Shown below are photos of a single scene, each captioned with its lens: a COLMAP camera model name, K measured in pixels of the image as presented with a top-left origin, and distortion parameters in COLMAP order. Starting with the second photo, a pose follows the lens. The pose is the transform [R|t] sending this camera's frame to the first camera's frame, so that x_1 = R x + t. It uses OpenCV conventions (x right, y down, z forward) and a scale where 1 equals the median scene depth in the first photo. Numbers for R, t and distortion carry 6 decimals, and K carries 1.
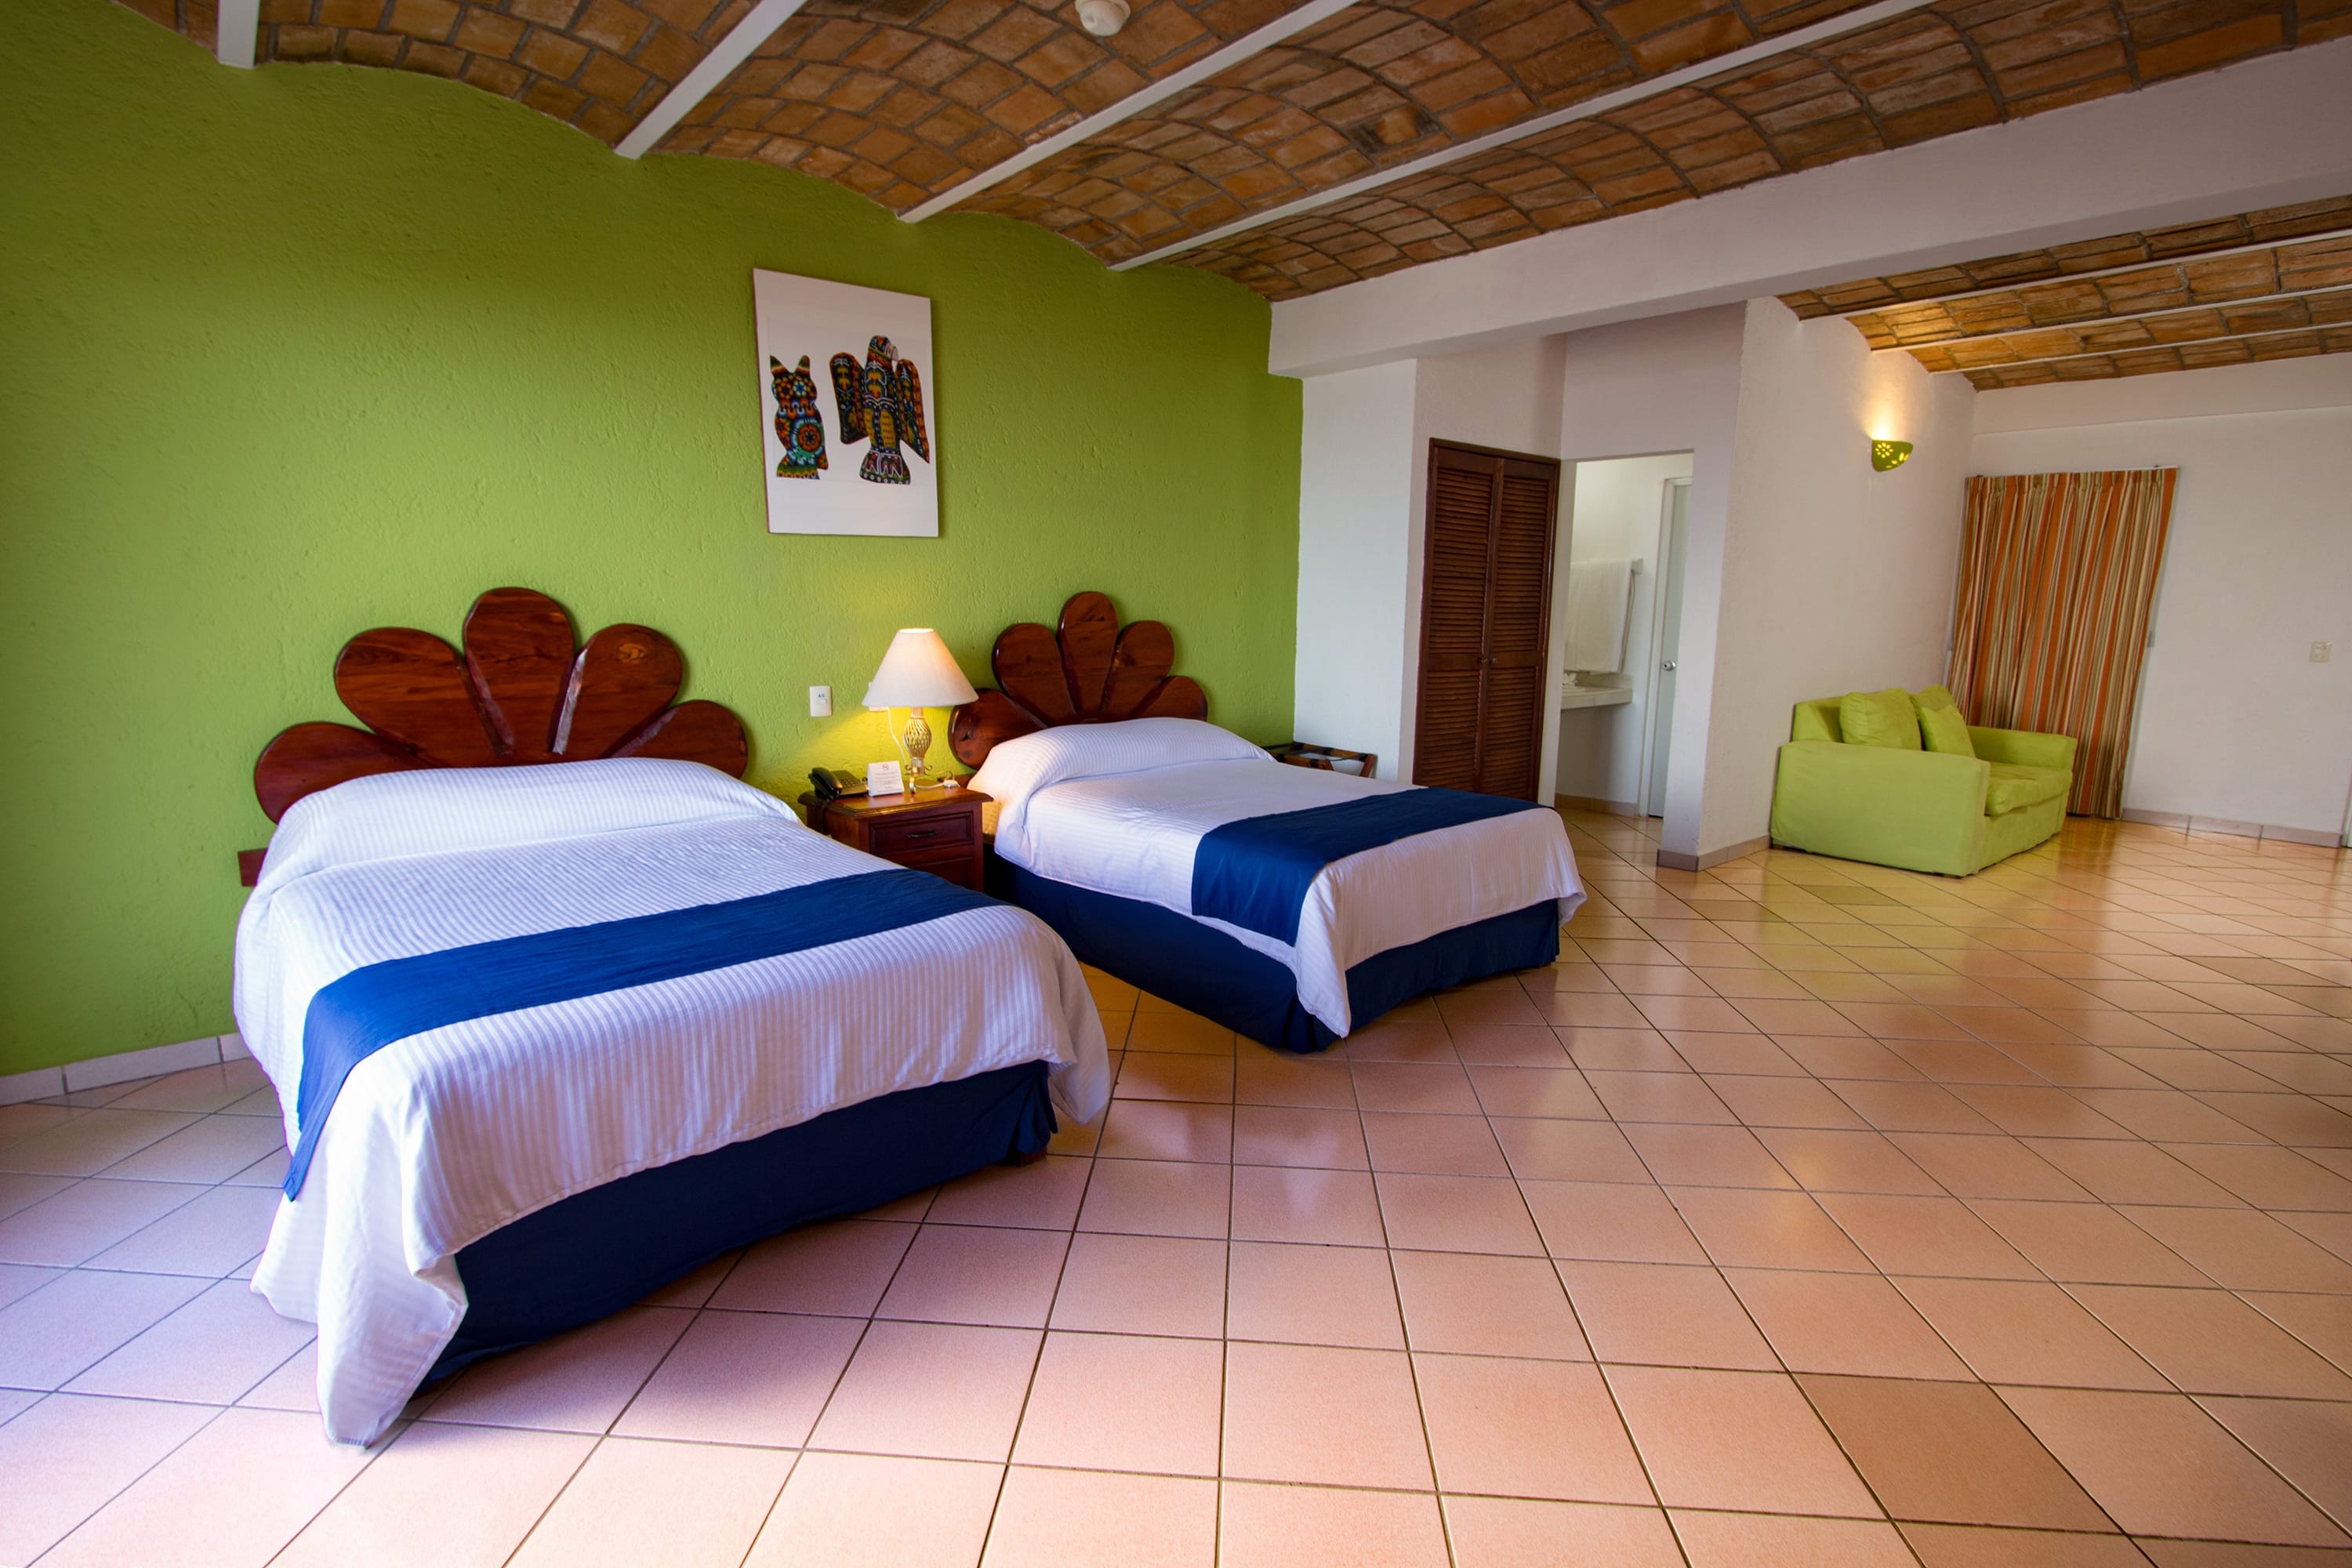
lens RADIAL K [[1117.0, 0, 1176.0], [0, 1117.0, 784.0], [0, 0, 1]] dist [-0.002564, -0.000506]
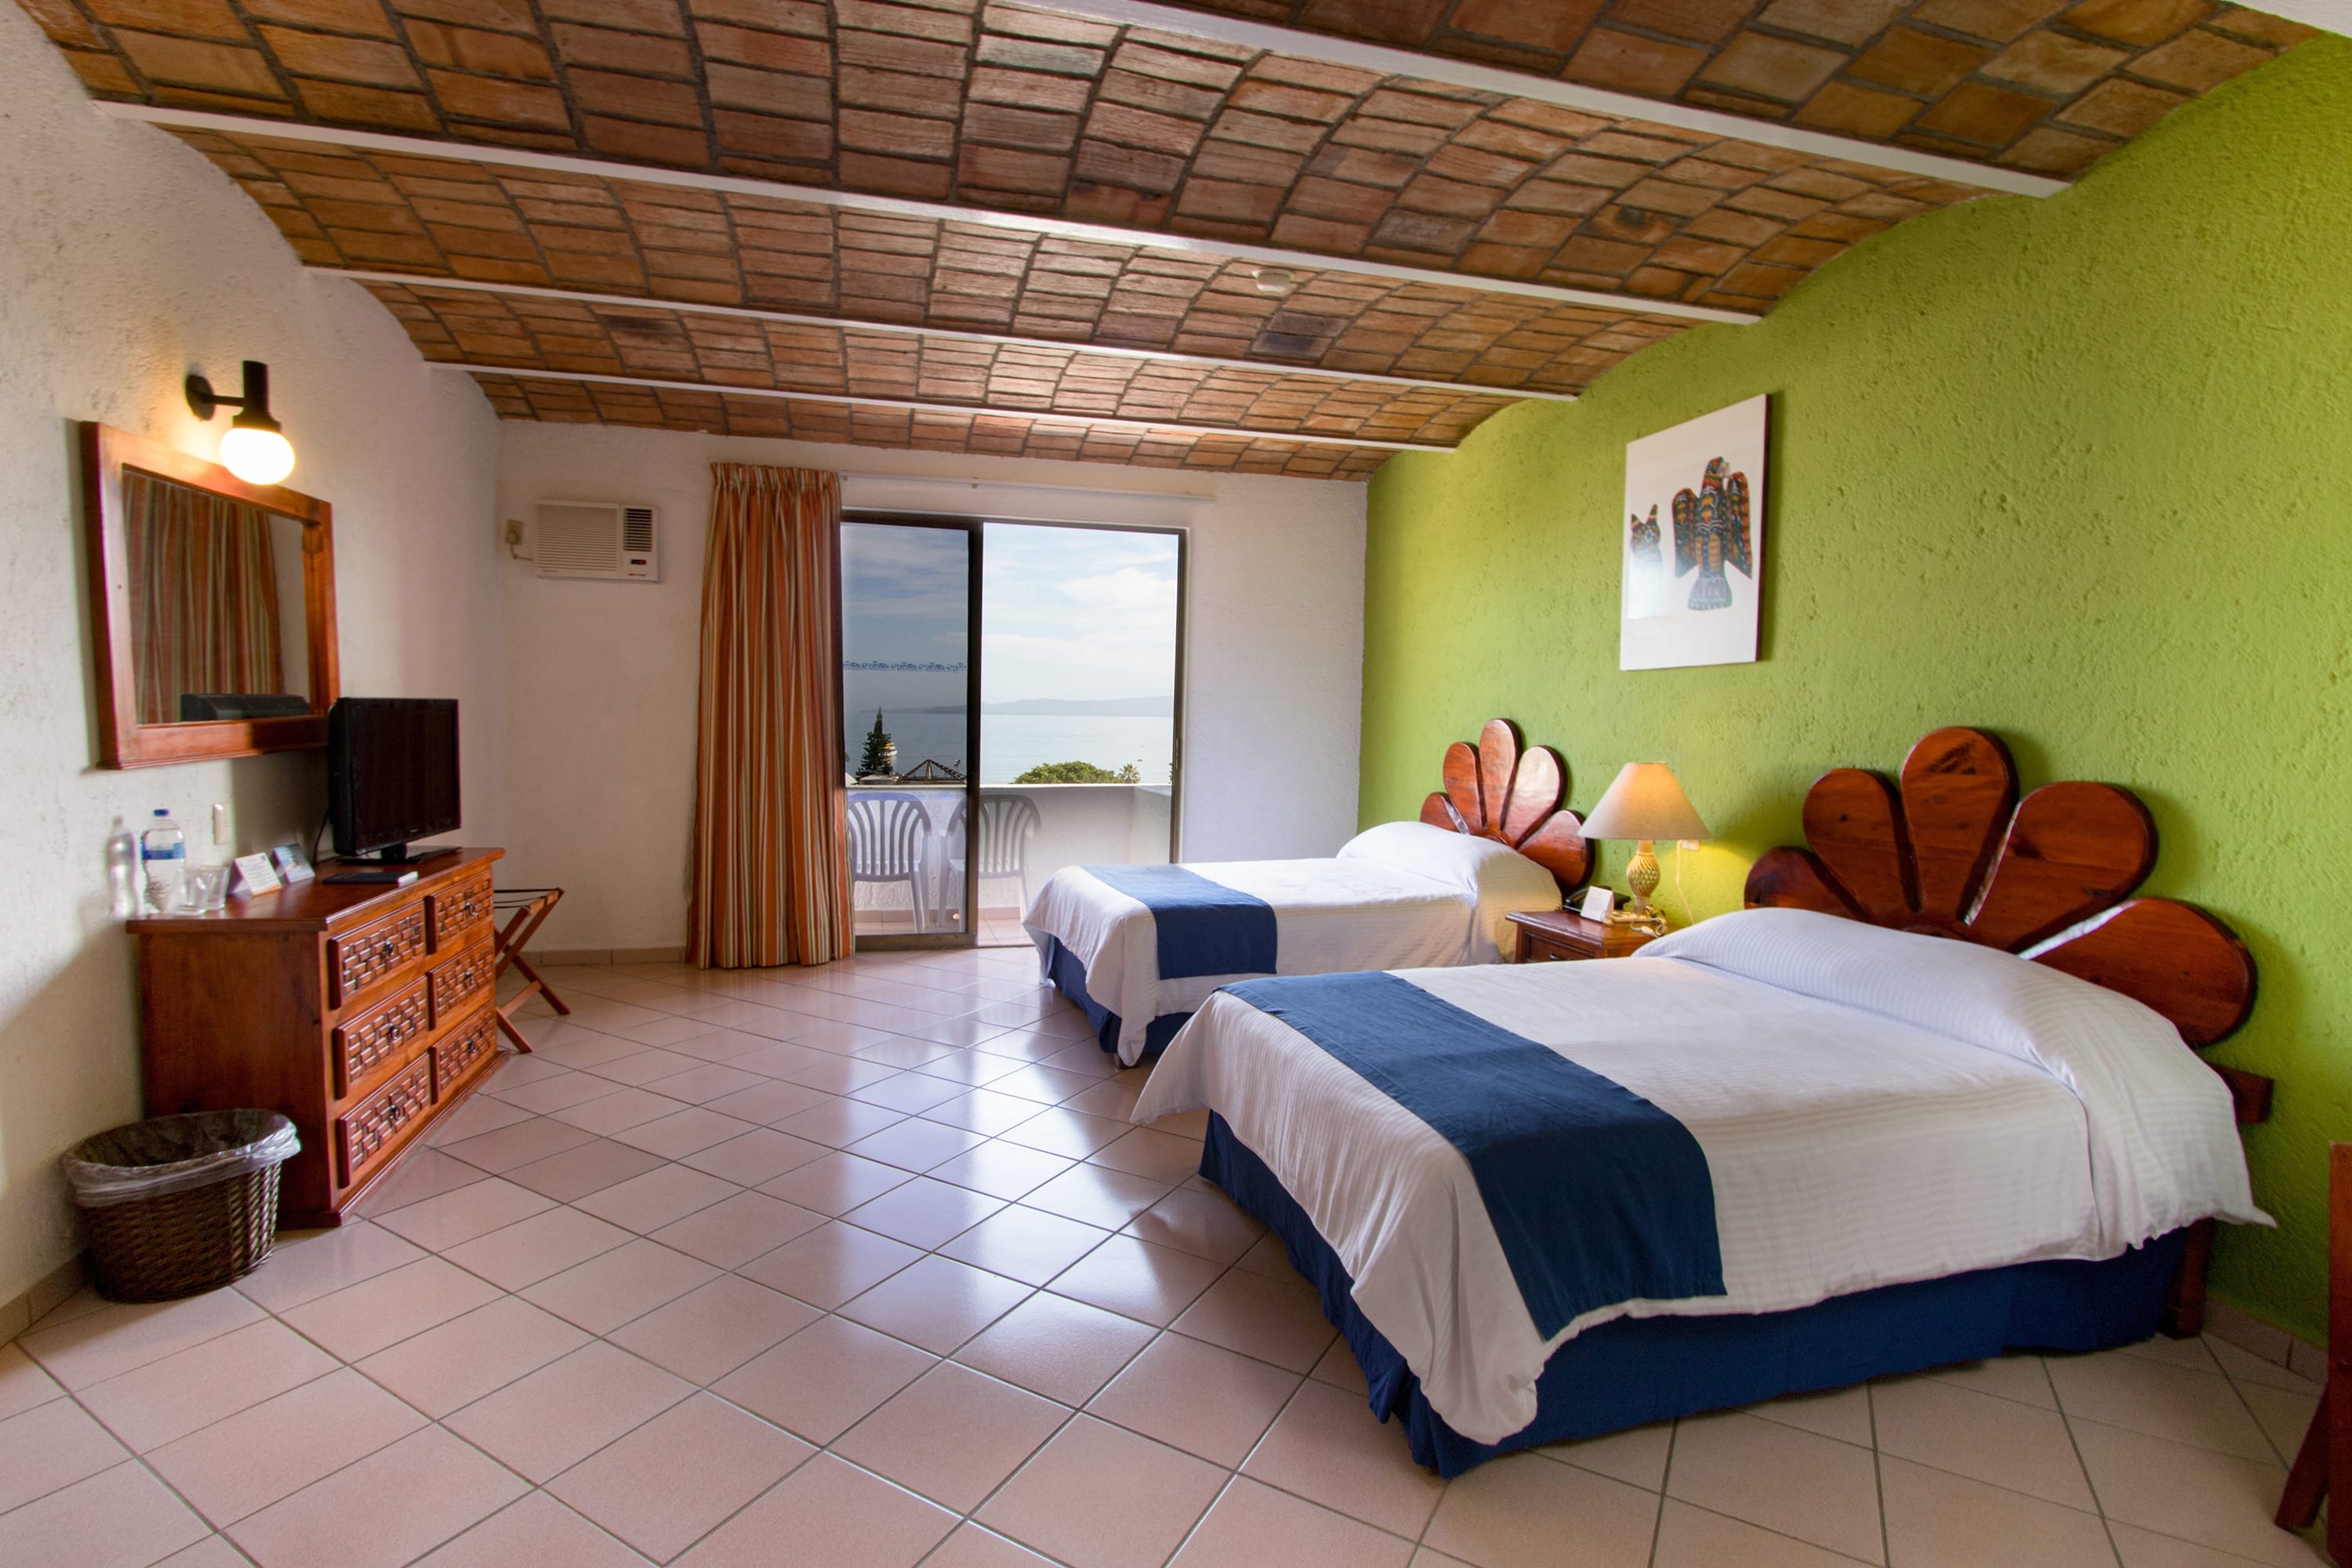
lens RADIAL K [[1117.0, 0, 1176.0], [0, 1117.0, 784.0], [0, 0, 1]] dist [-0.002564, -0.000506]
pose [[-0.407794, 0.035488, -0.912384, 0.785960], [-0.183985, 0.975555, 0.120178, -0.158337], [0.894345, 0.216873, -0.391296, 1.006228]]
